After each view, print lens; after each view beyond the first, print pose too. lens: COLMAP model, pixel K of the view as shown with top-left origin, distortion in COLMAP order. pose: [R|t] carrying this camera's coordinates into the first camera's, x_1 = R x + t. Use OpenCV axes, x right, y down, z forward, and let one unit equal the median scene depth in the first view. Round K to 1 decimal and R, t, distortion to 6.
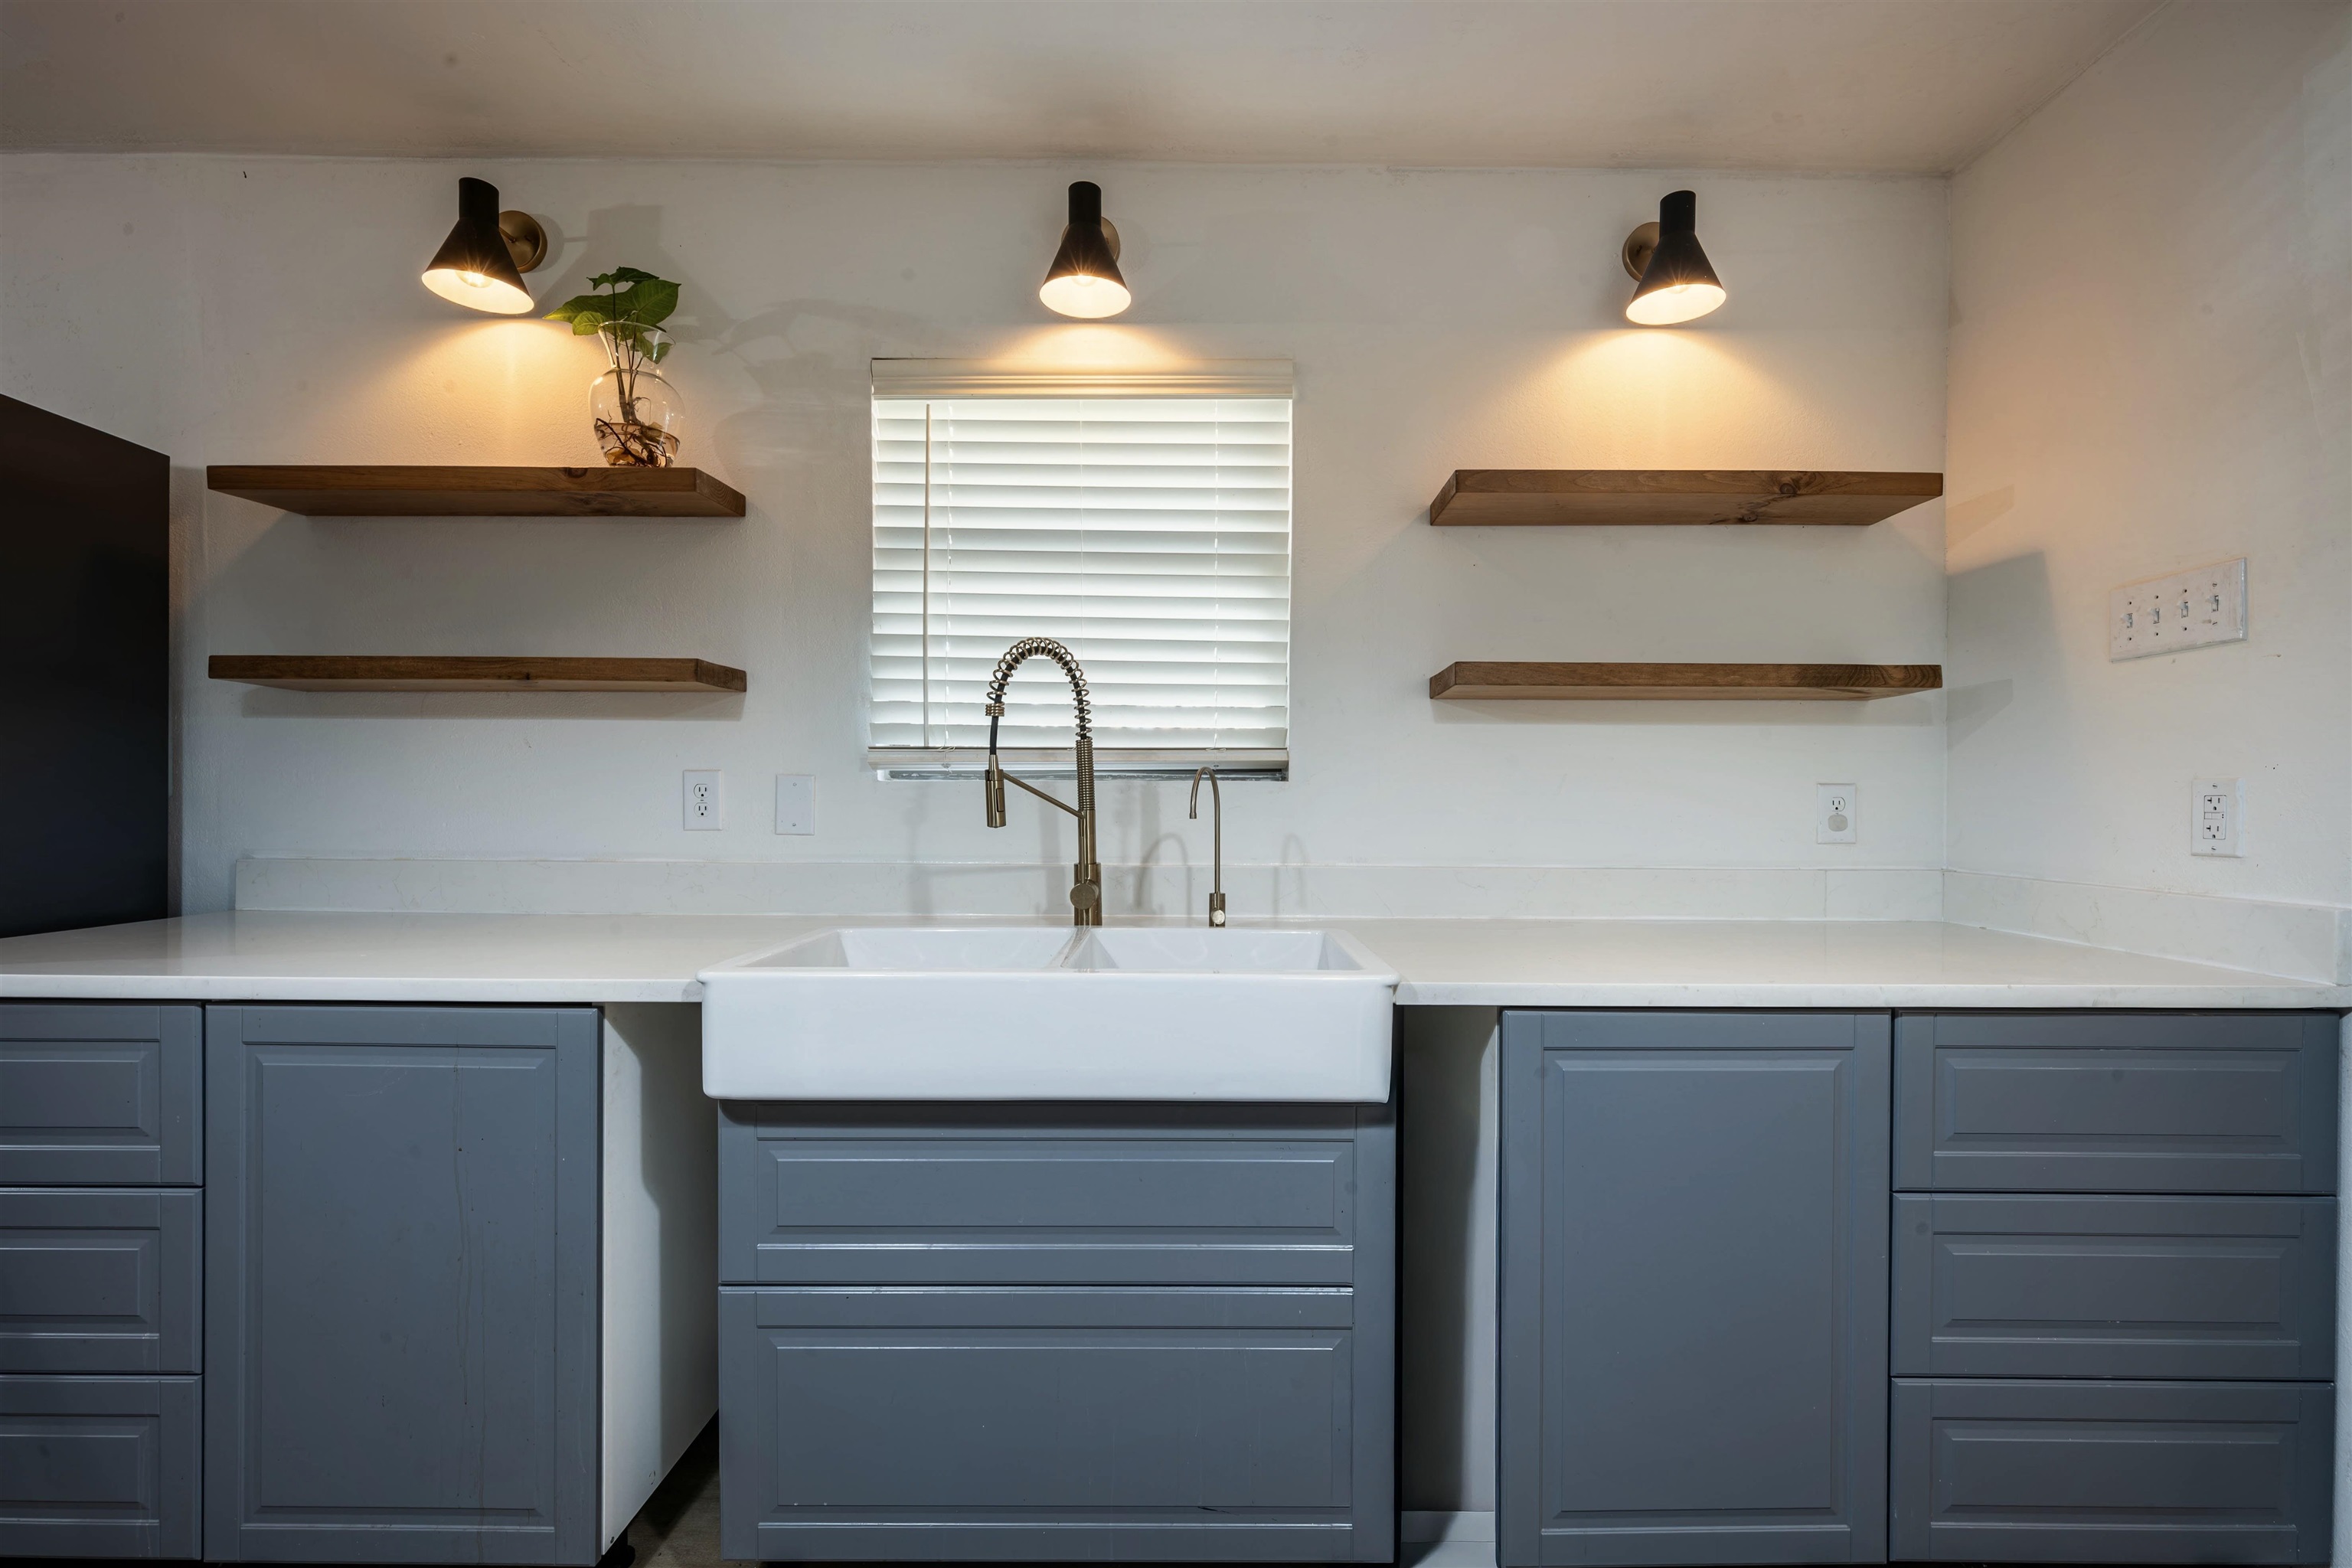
lens RADIAL K [[984.6, 0, 1174.2], [0, 984.6, 793.4], [0, 0, 1]] dist [0.007706, -0.000681]
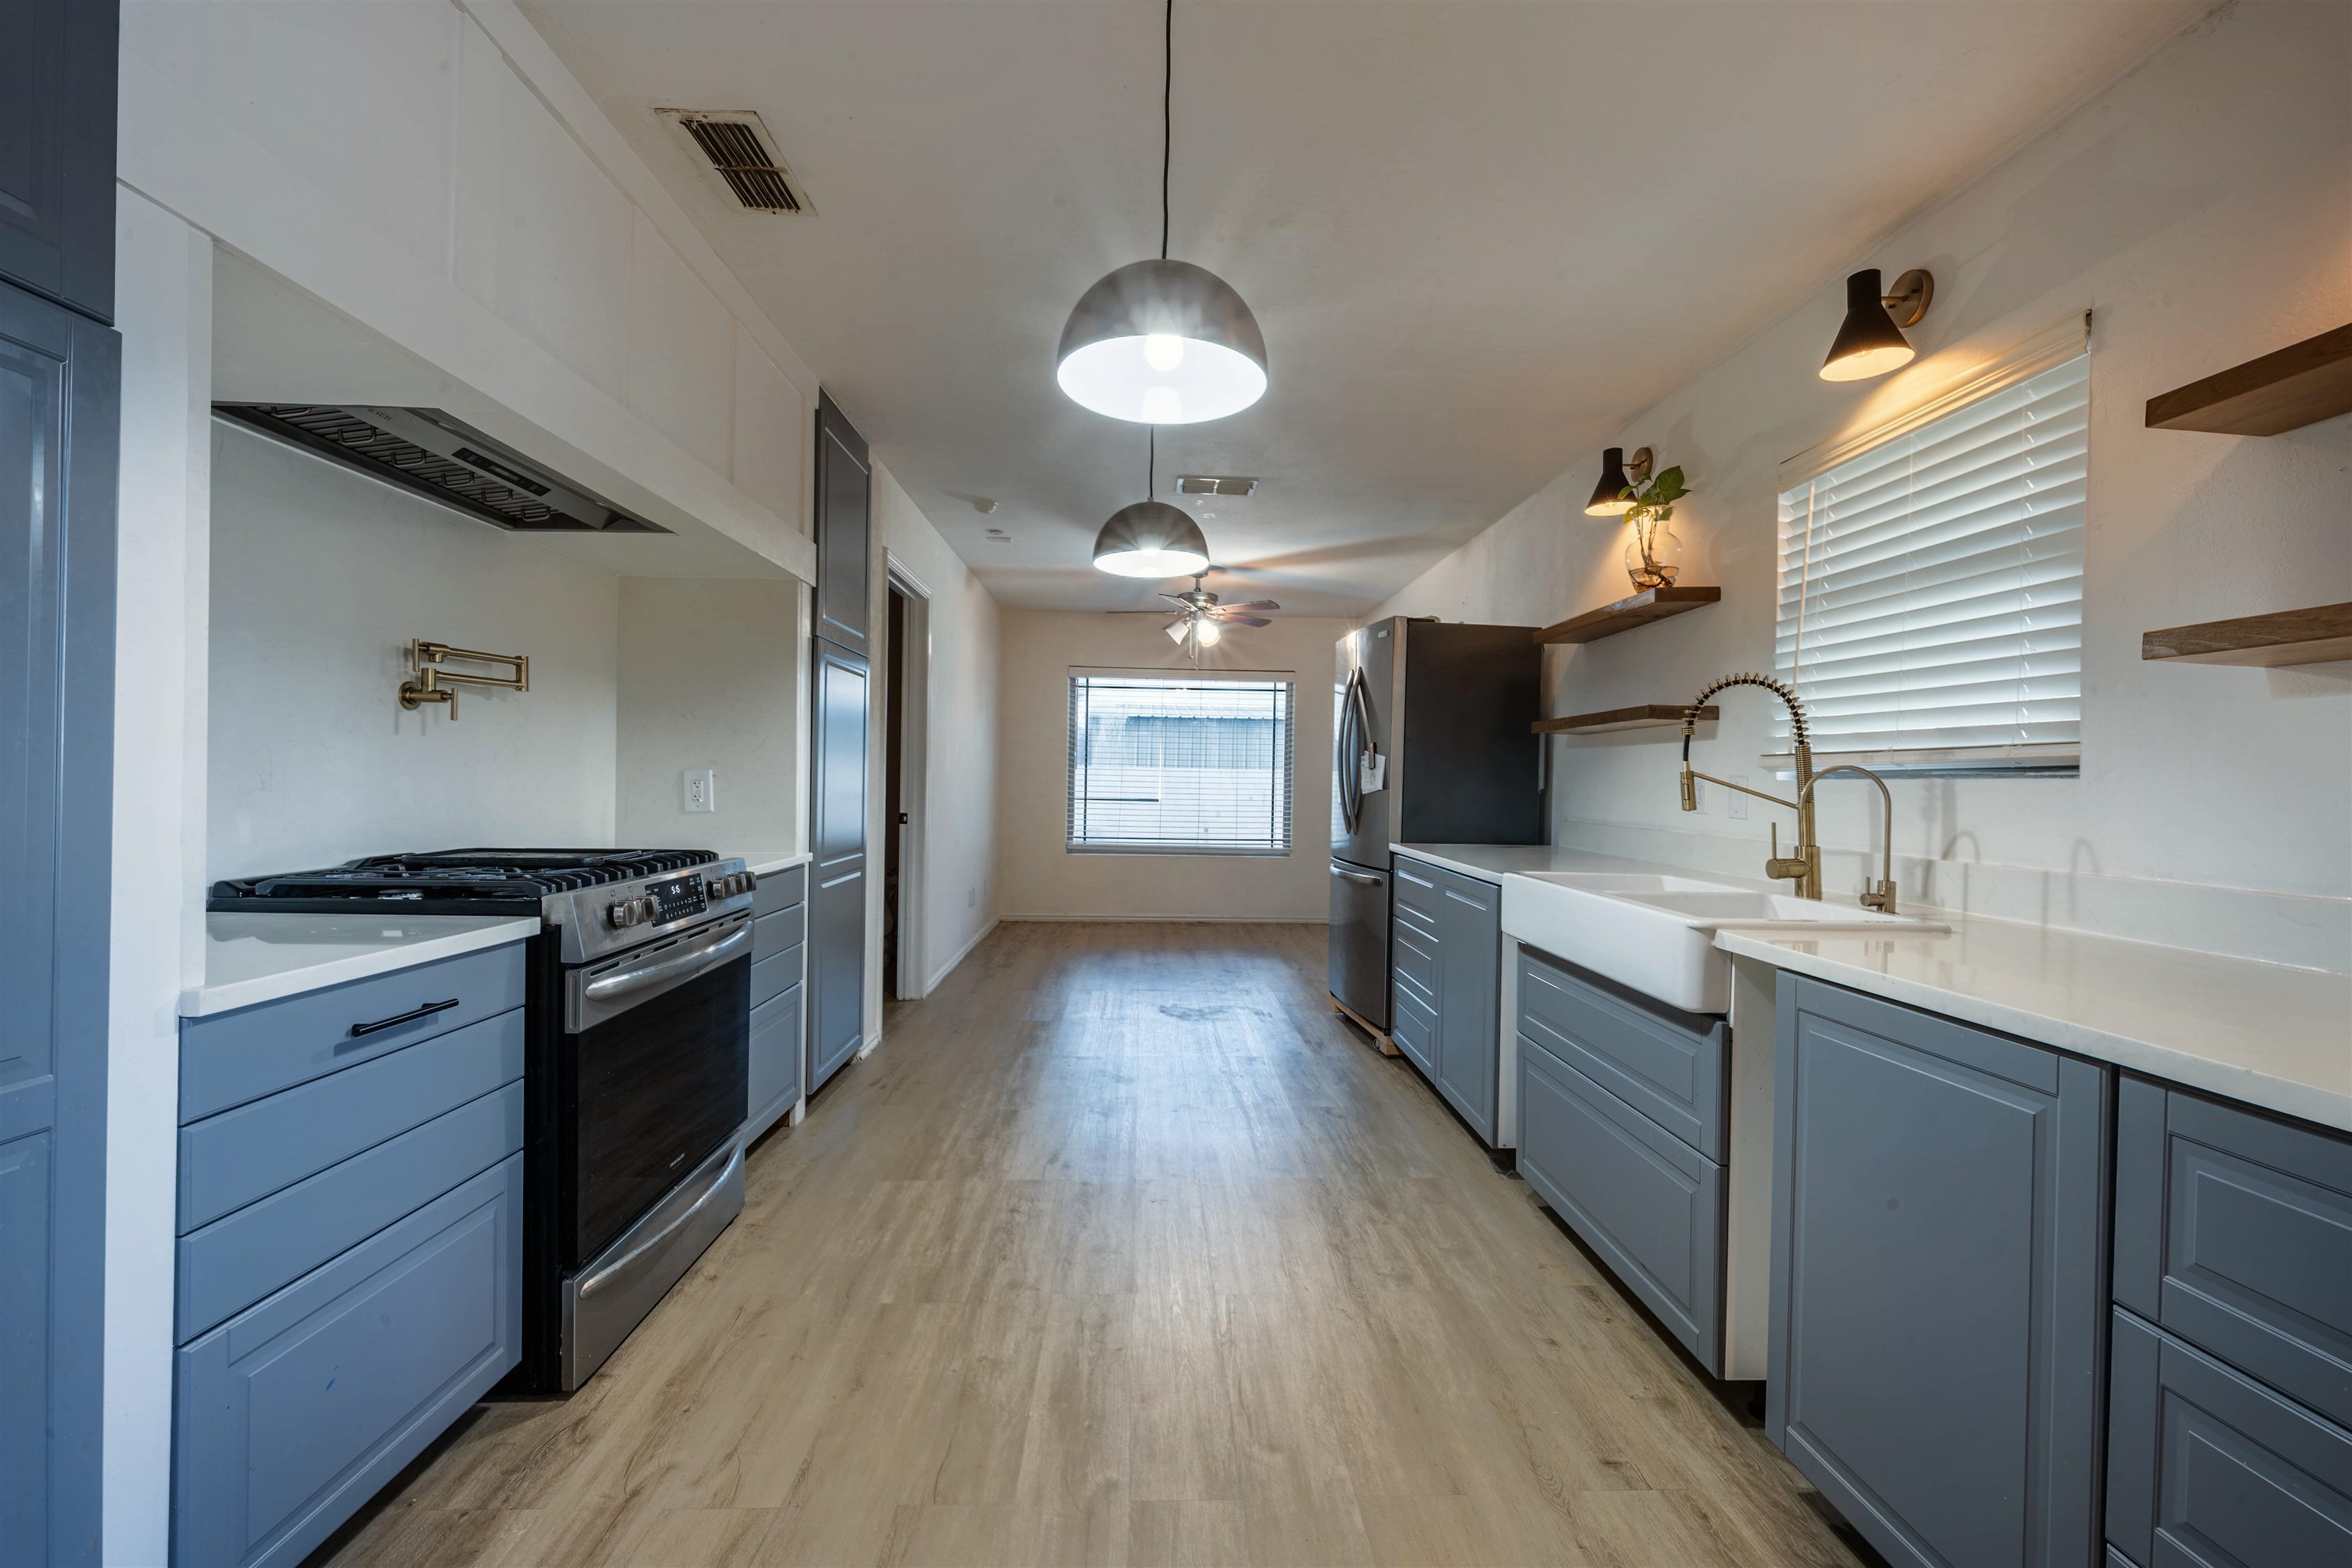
lens RADIAL K [[984.6, 0, 1165.6], [0, 984.6, 780.7], [0, 0, 1]] dist [0.007706, -0.000681]
pose [[0.004209, -0.002664, -0.999988, 1.034444], [-0.017451, 0.999844, -0.002737, 0.006394], [0.999839, 0.017463, 0.004162, 0.169439]]
